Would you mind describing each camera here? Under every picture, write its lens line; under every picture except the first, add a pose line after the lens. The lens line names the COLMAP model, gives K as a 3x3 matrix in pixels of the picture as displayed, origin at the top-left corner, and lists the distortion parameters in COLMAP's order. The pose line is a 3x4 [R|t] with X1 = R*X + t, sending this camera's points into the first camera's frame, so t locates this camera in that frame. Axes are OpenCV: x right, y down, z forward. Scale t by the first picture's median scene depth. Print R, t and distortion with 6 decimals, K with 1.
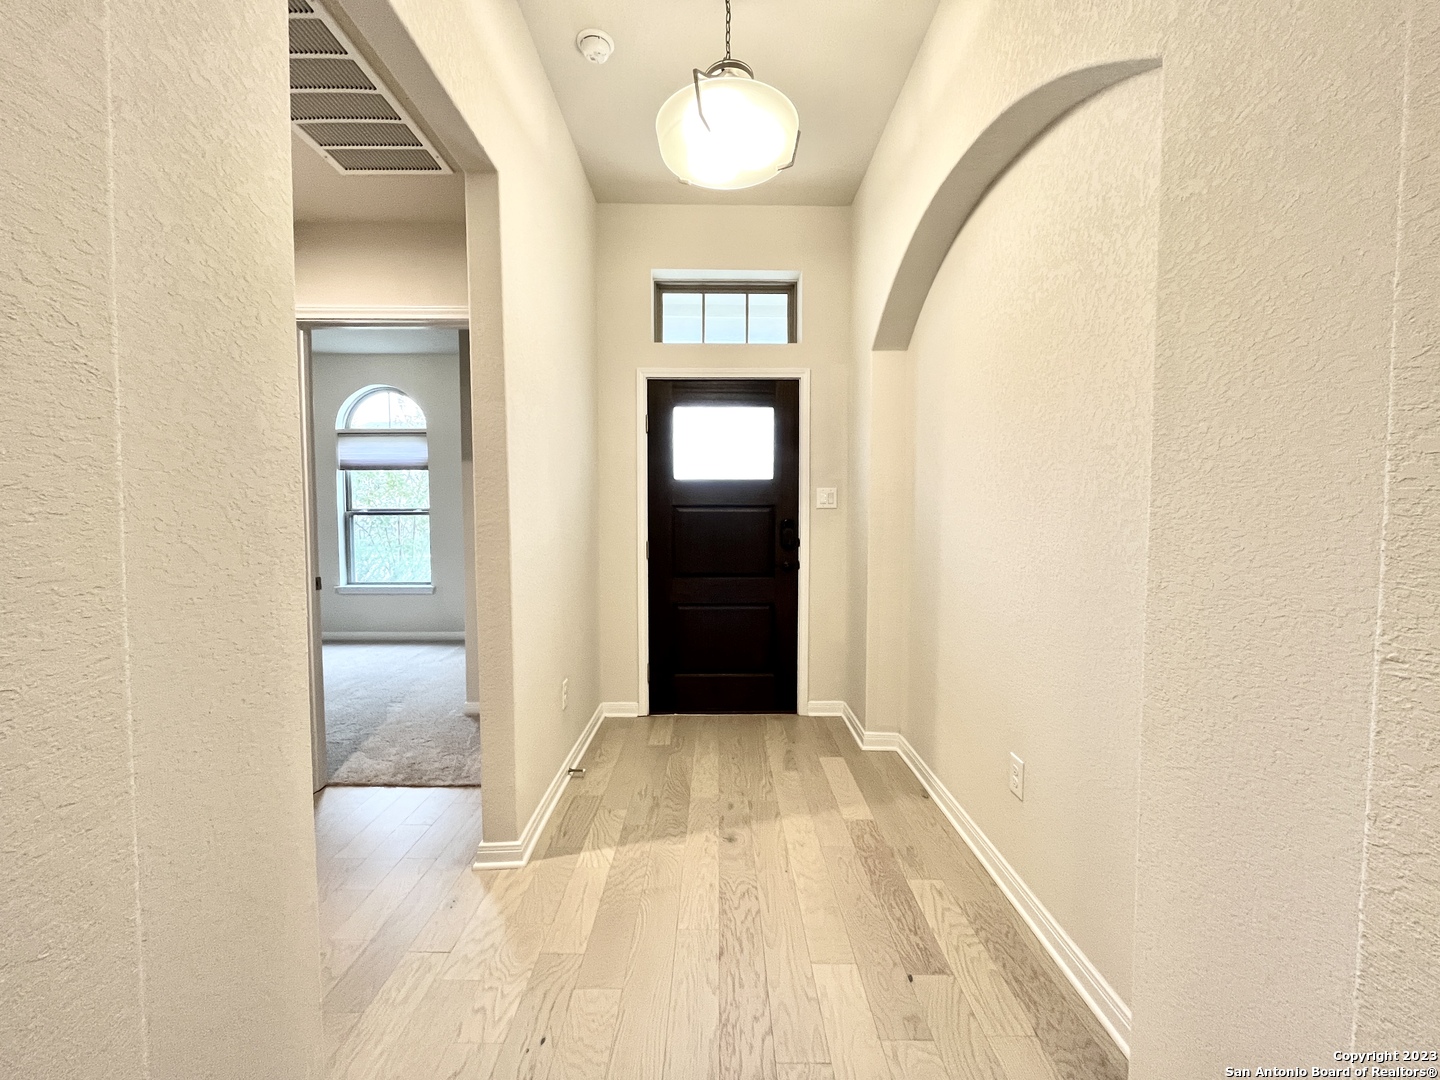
lens RADIAL K [[583.7, 0, 717.8], [0, 583.7, 538.6], [0, 0, 1]] dist [-0.002184, 0.000219]
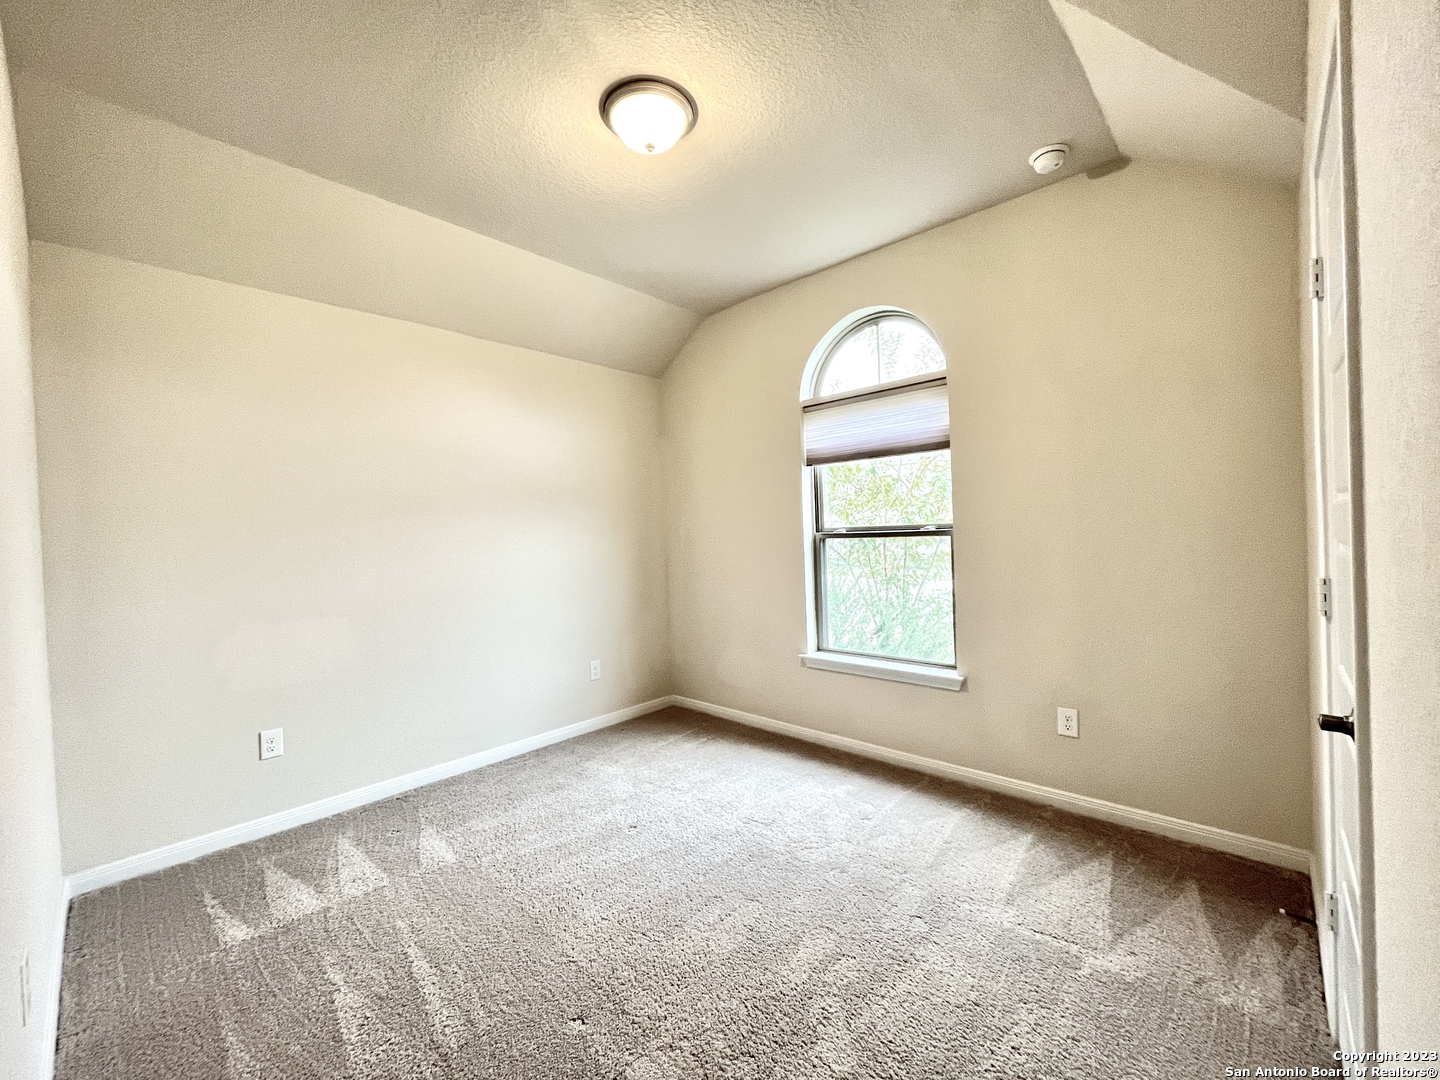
lens RADIAL K [[583.7, 0, 717.8], [0, 583.7, 538.6], [0, 0, 1]] dist [-0.002184, 0.000219]
pose [[0.728717, -0.015777, -0.684633, -0.290555], [0.002102, 0.999781, -0.020803, -0.027765], [0.684811, 0.013721, 0.728591, 0.480420]]
